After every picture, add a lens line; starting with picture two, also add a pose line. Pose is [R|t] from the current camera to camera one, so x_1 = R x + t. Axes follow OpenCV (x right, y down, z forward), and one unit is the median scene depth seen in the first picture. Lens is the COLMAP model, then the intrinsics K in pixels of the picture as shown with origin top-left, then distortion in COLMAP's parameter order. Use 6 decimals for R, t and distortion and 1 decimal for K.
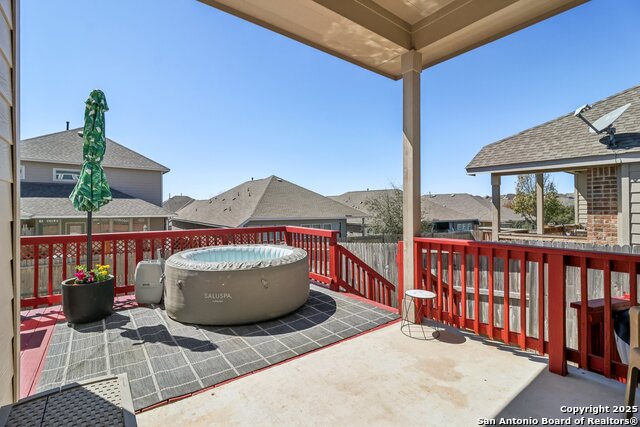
lens RADIAL K [[301.2, 0, 320.0], [0, 301.2, 213.5], [0, 0, 1]] dist [0.001739, 0.000486]
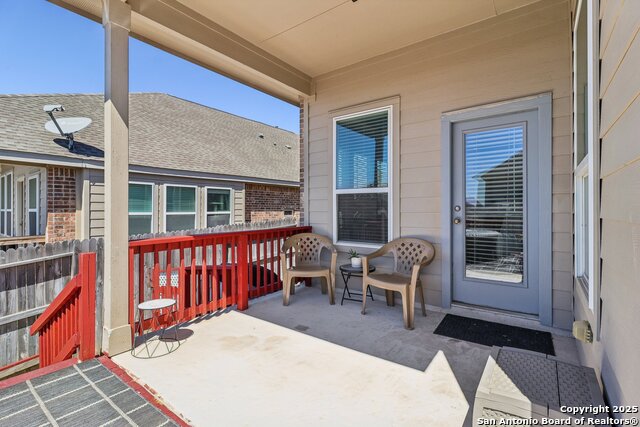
lens RADIAL K [[301.2, 0, 320.0], [0, 301.2, 213.5], [0, 0, 1]] dist [0.001739, 0.000486]
pose [[-0.284484, -0.018800, 0.958496, -0.371924], [0.015888, 0.999578, 0.024321, -0.004714], [-0.958549, 0.022147, -0.284065, 0.467008]]
